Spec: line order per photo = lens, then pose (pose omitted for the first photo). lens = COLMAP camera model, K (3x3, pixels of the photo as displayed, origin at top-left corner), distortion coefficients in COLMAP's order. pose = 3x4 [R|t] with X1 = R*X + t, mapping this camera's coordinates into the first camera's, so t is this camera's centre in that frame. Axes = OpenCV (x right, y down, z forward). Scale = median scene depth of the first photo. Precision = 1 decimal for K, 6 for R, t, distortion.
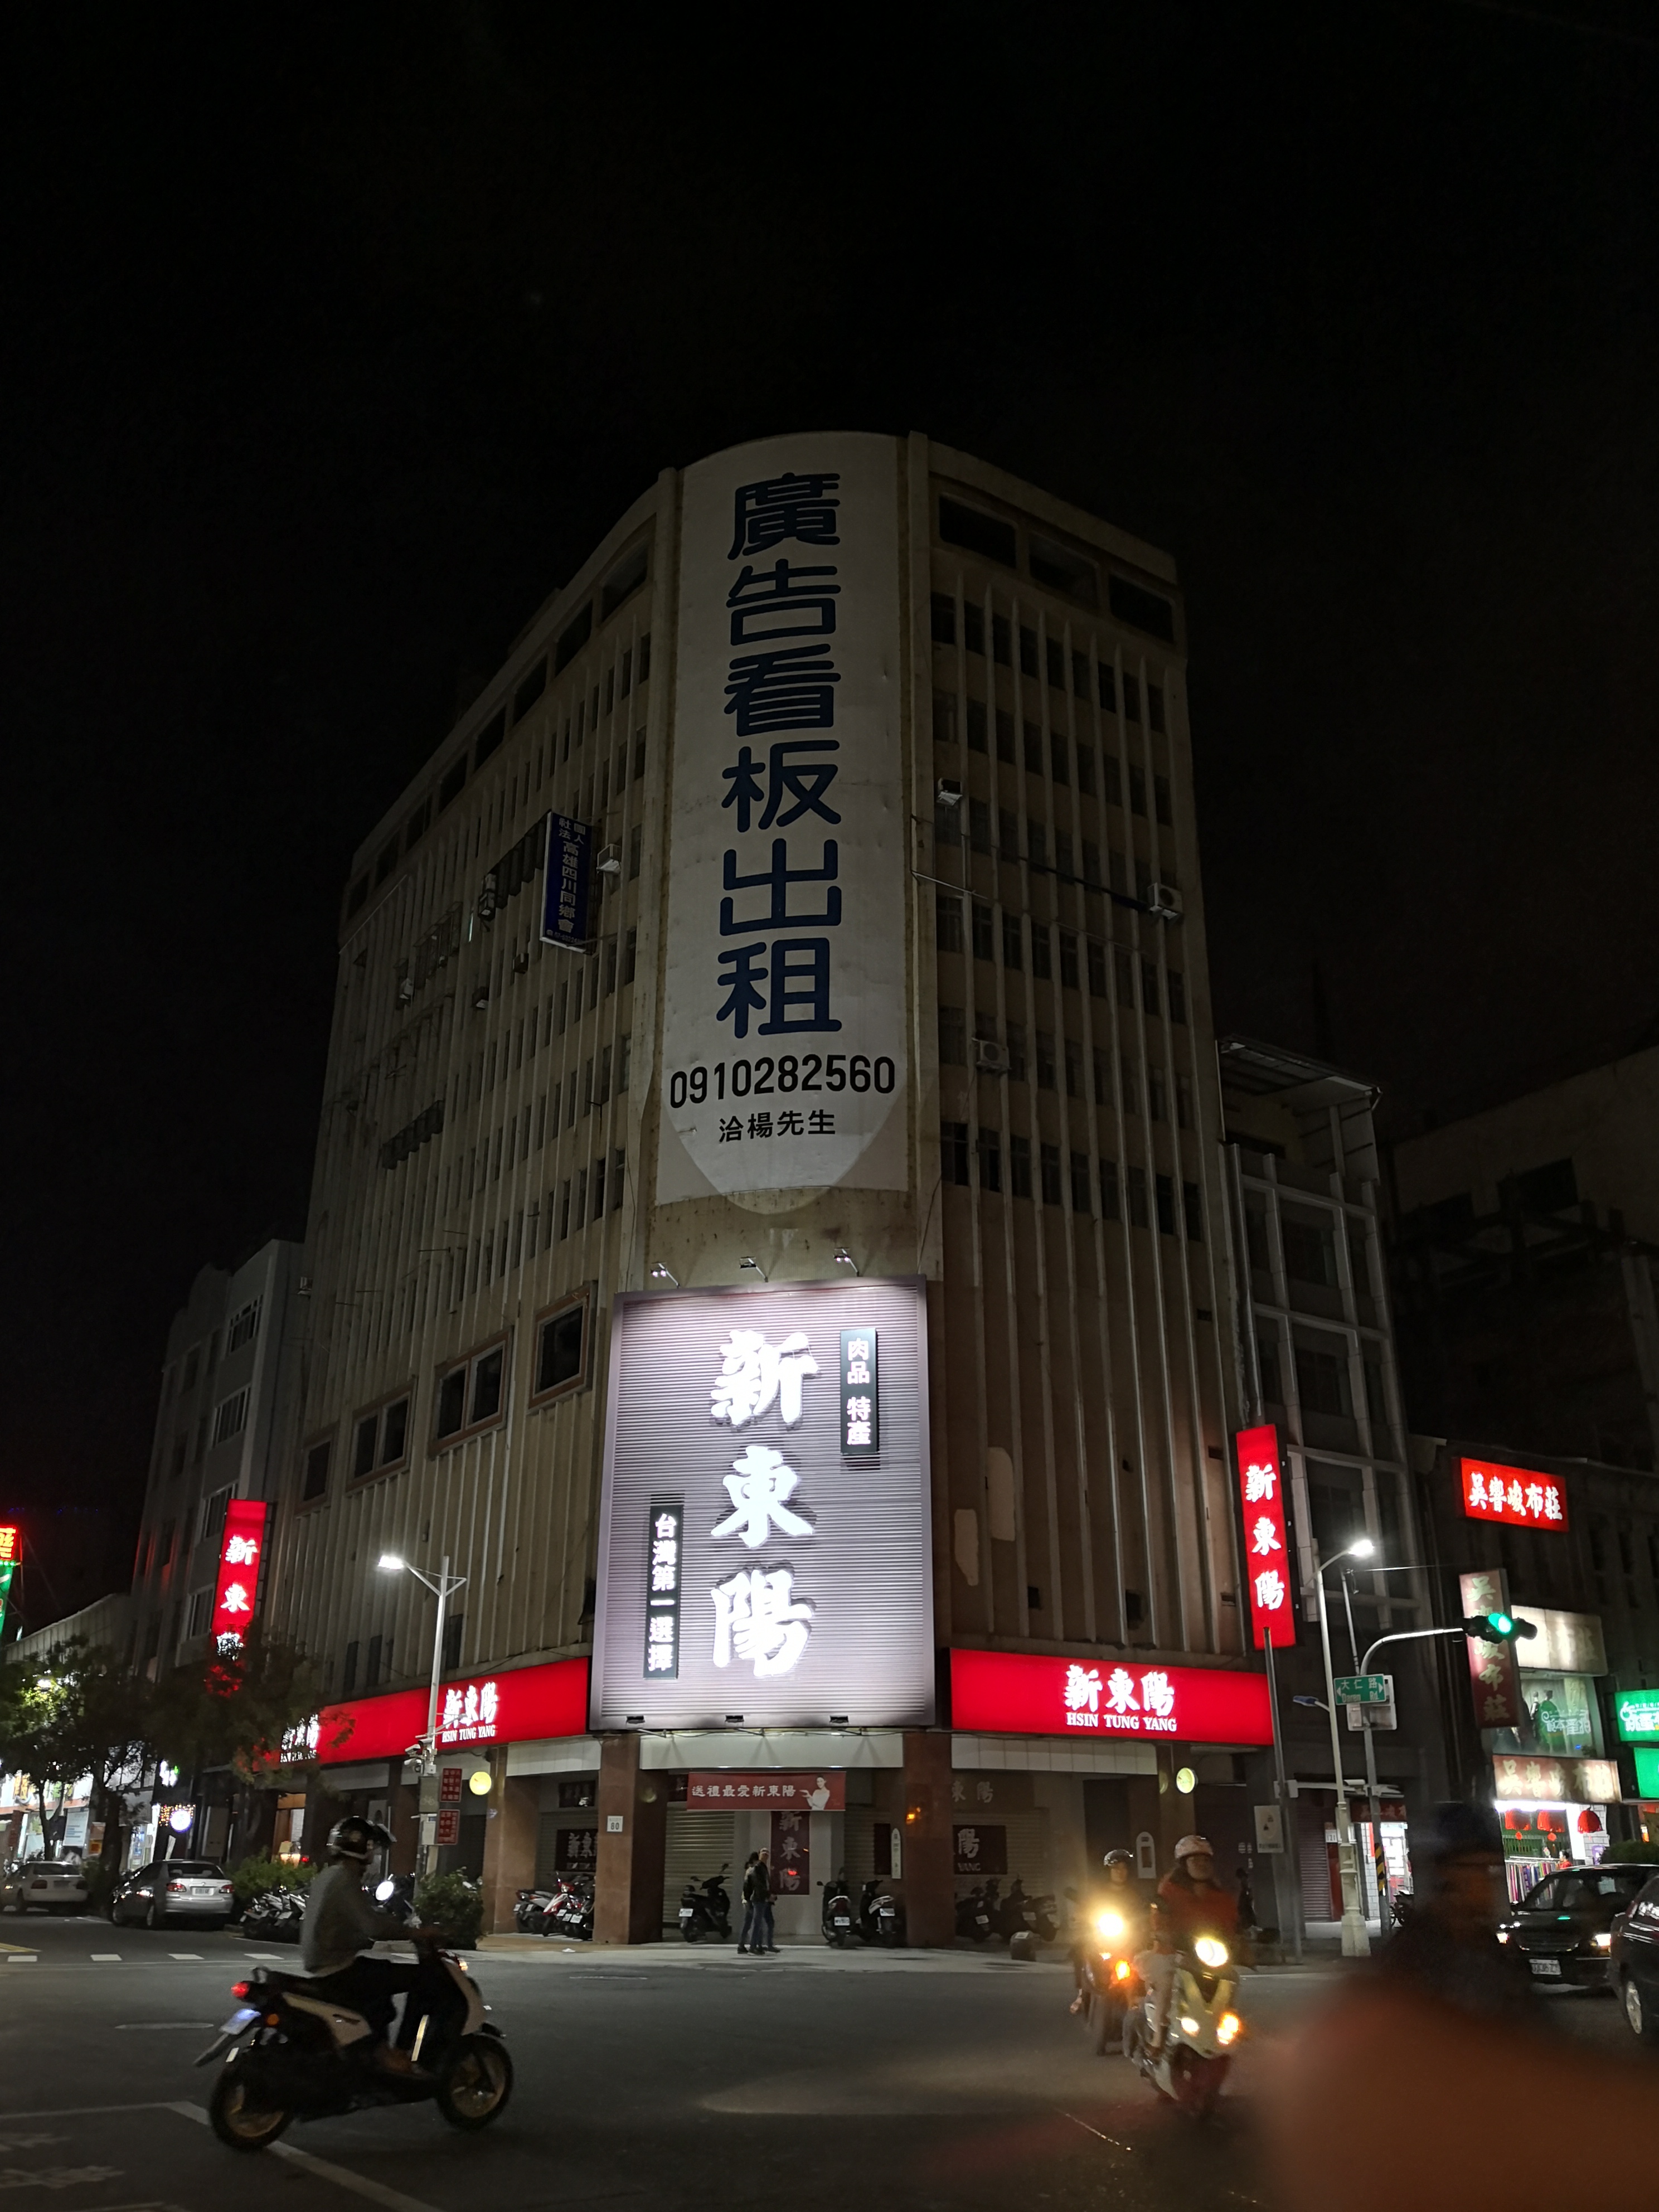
lens RADIAL K [[1815.6, 0, 829.5], [0, 1815.6, 1106.0], [0, 0, 1]] dist [0.131392, -0.325589]
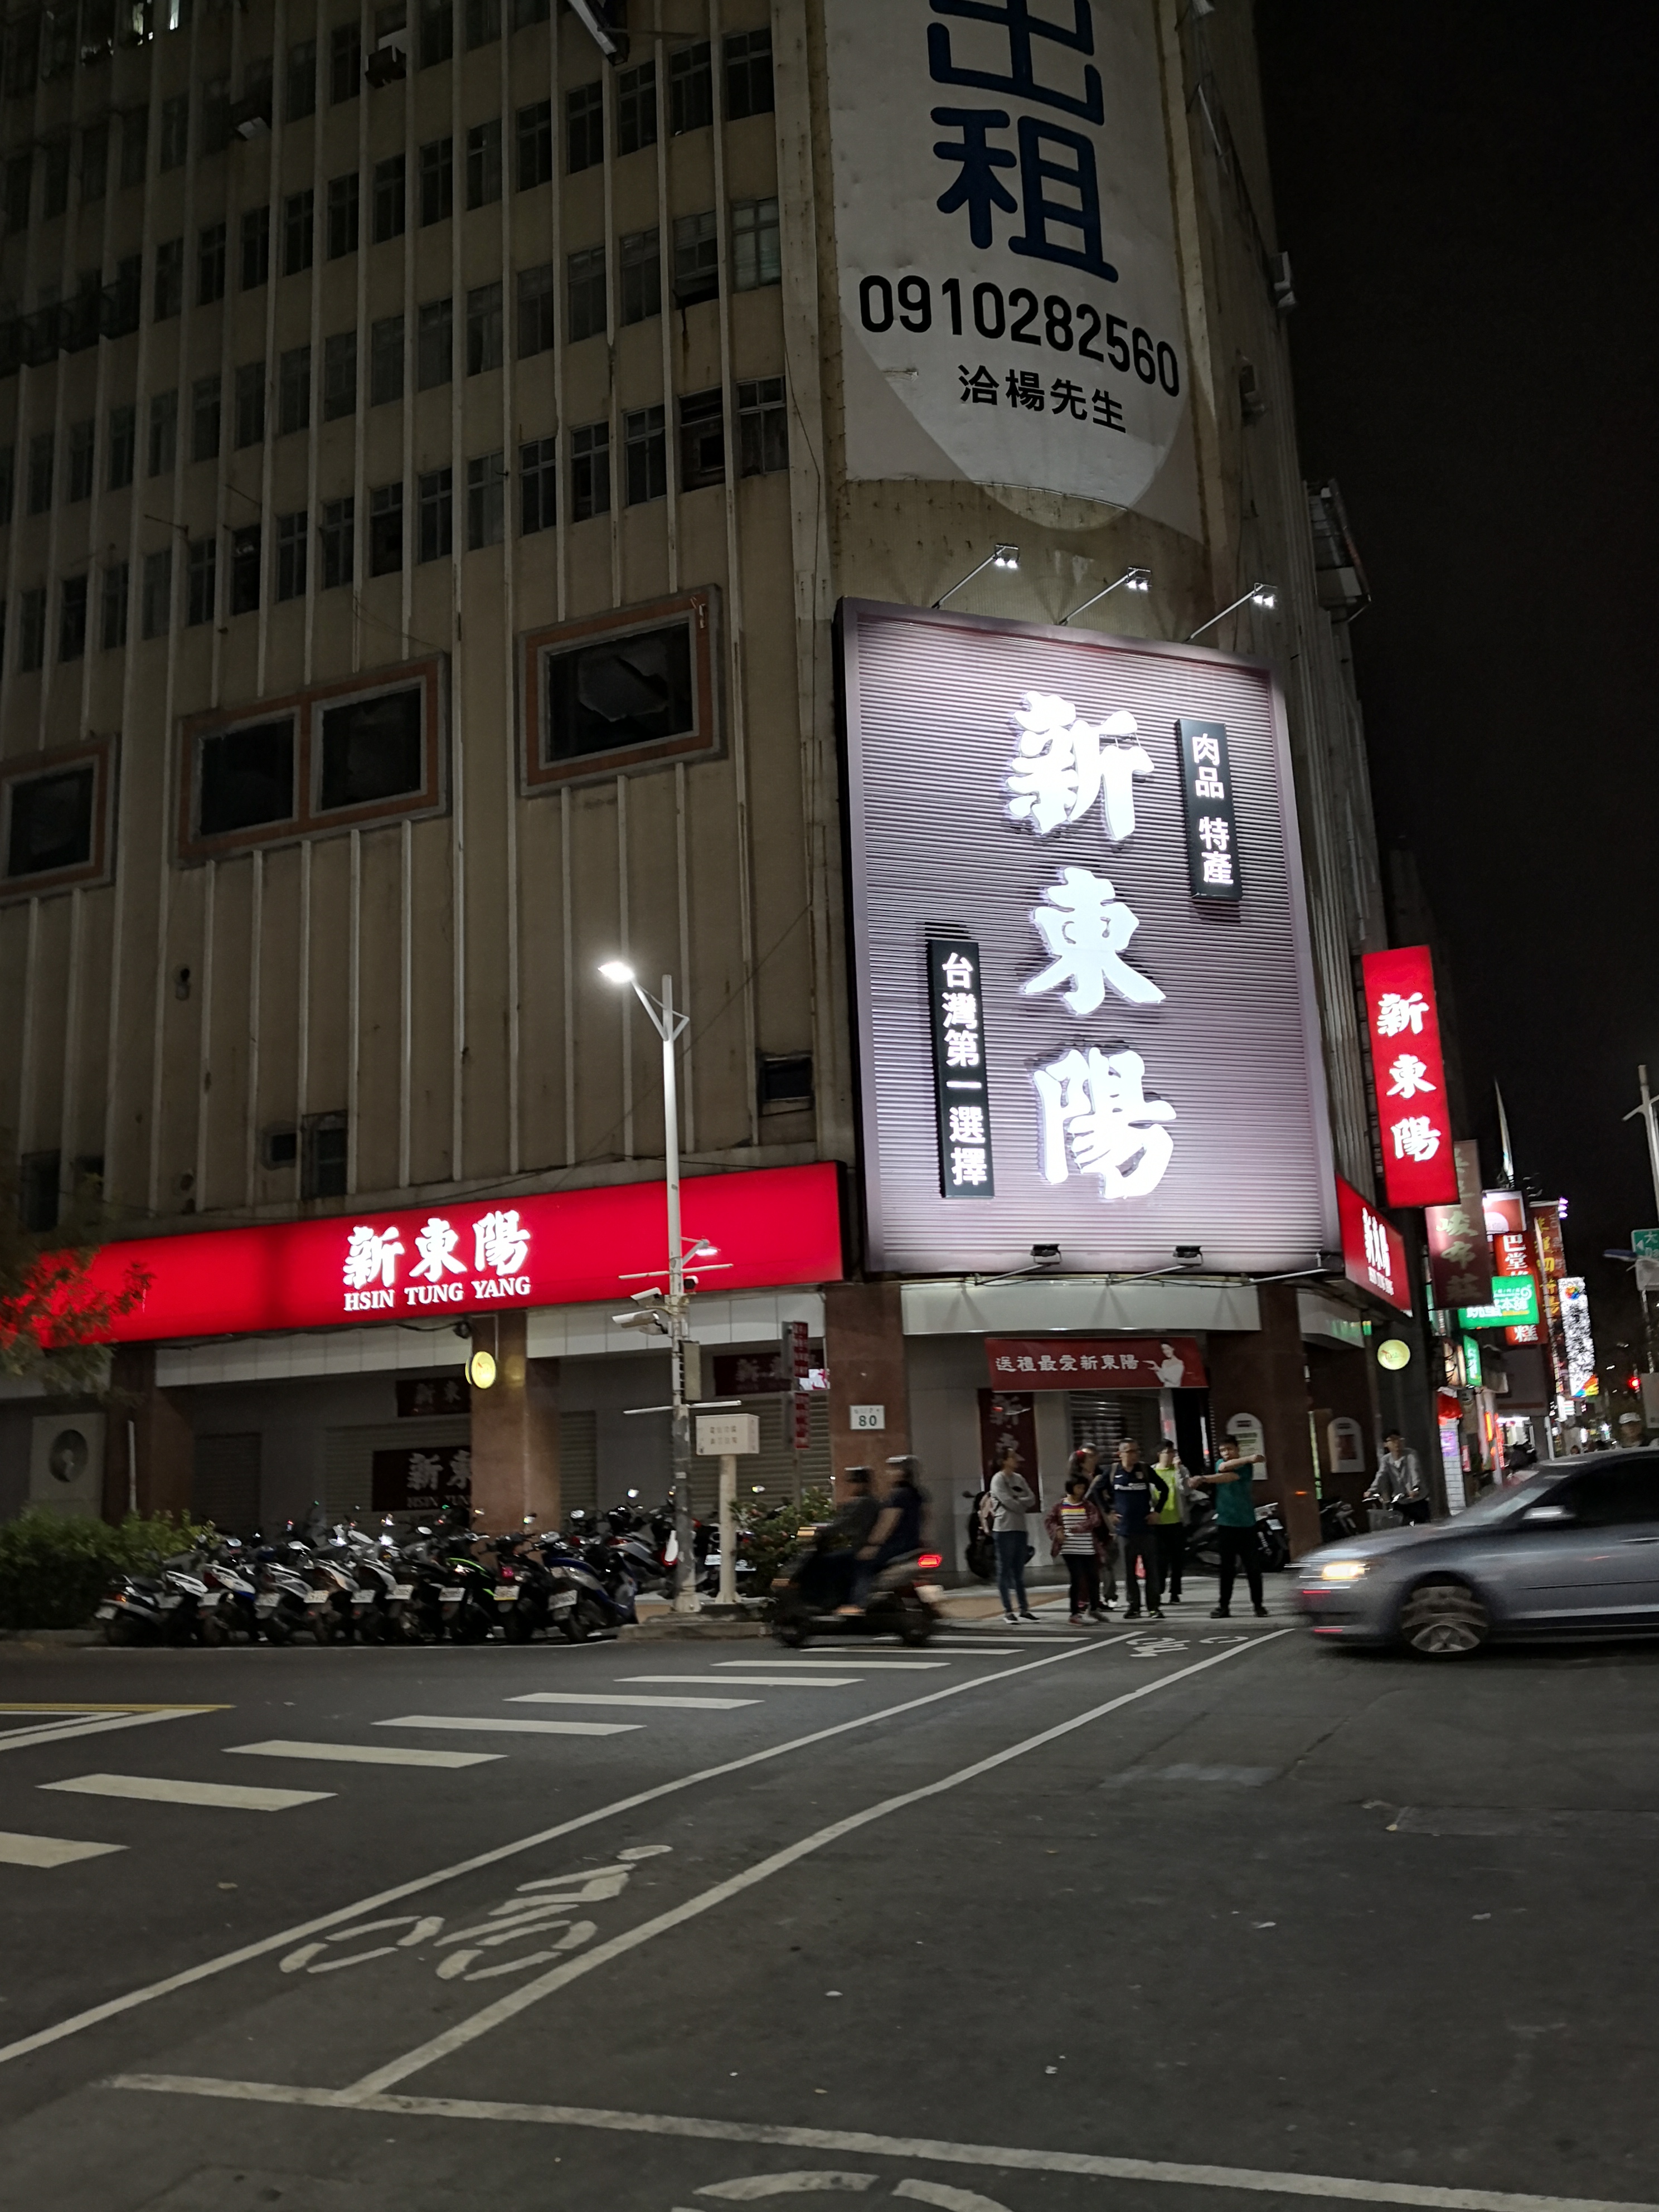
lens RADIAL K [[1874.7, 0, 829.5], [0, 1874.7, 1106.0], [0, 0, 1]] dist [-0.002983, -0.032027]
pose [[0.831128, 0.072733, 0.551305, -0.449908], [-0.170468, 0.977001, 0.128097, 0.188065], [-0.529308, -0.200445, 0.824412, 0.452838]]
